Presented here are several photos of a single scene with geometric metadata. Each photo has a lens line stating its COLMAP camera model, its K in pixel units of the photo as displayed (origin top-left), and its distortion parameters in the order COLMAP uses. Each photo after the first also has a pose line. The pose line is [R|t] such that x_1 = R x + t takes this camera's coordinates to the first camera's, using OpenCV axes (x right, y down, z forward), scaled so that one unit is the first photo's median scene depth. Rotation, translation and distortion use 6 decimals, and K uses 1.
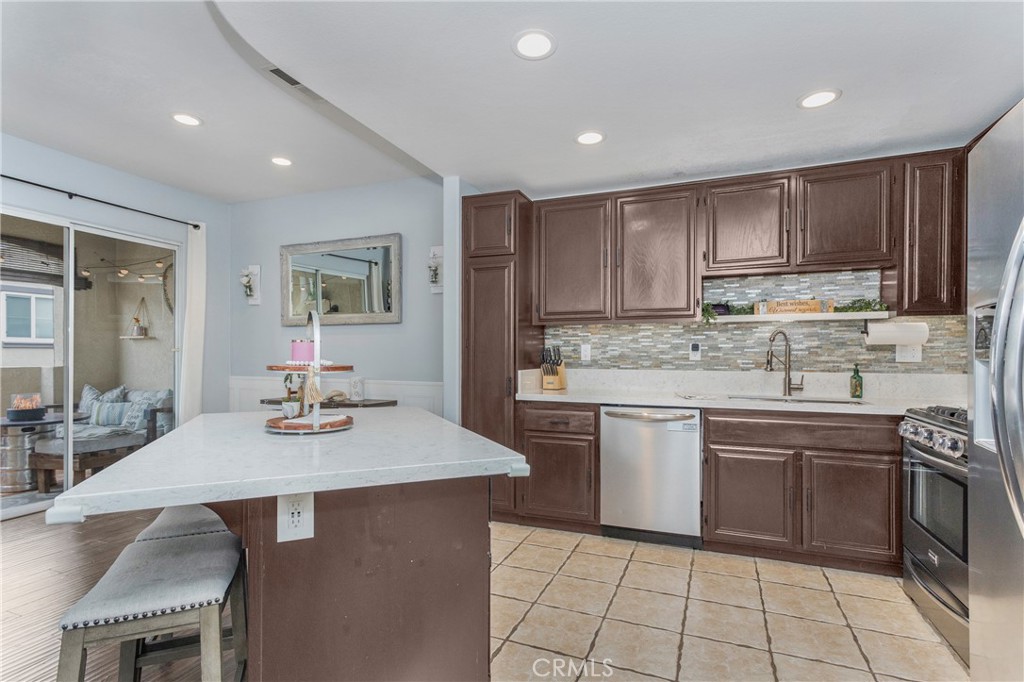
lens RADIAL K [[507.5, 0, 527.4], [0, 507.5, 352.7], [0, 0, 1]] dist [-0.059977, 0.022698]
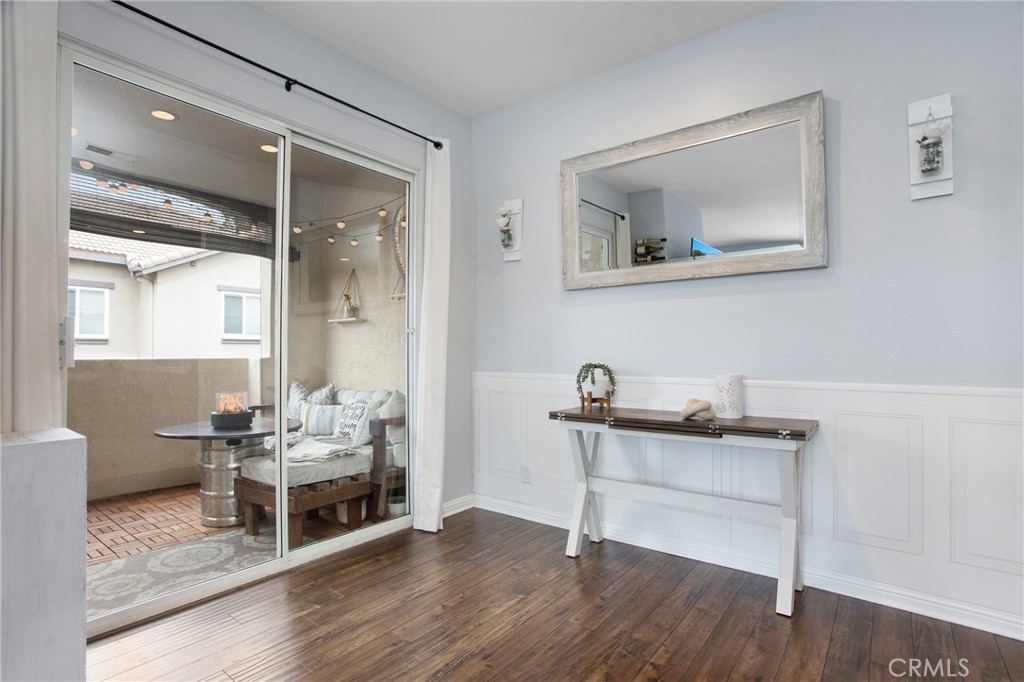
lens RADIAL K [[507.5, 0, 515.3], [0, 507.5, 341.9], [0, 0, 1]] dist [-0.059977, 0.022698]
pose [[0.956122, -0.010259, -0.292791, -0.398560], [0.005888, 0.999858, -0.015808, 0.022094], [0.292911, 0.013390, 0.956046, 0.407070]]
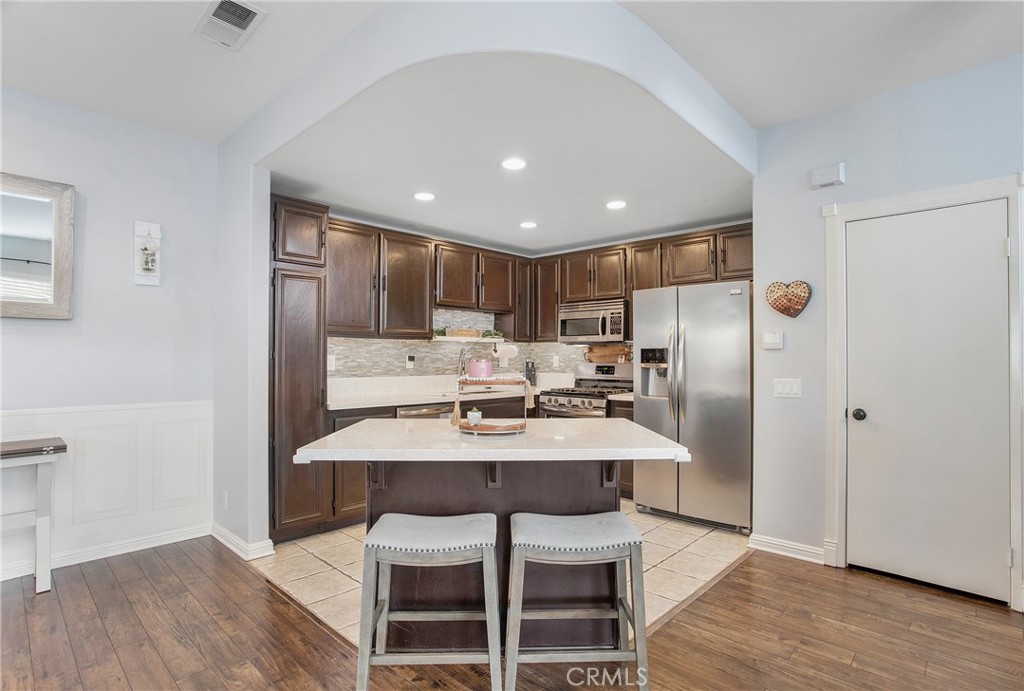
lens RADIAL K [[514.9, 0, 511.1], [0, 514.9, 349.8], [0, 0, 1]] dist [-0.043813, 0.003605]
pose [[0.376976, 0.013546, 0.926124, -0.633486], [-0.006289, 0.999907, -0.012065, -0.014464], [-0.926202, -0.001277, 0.377026, 0.185211]]
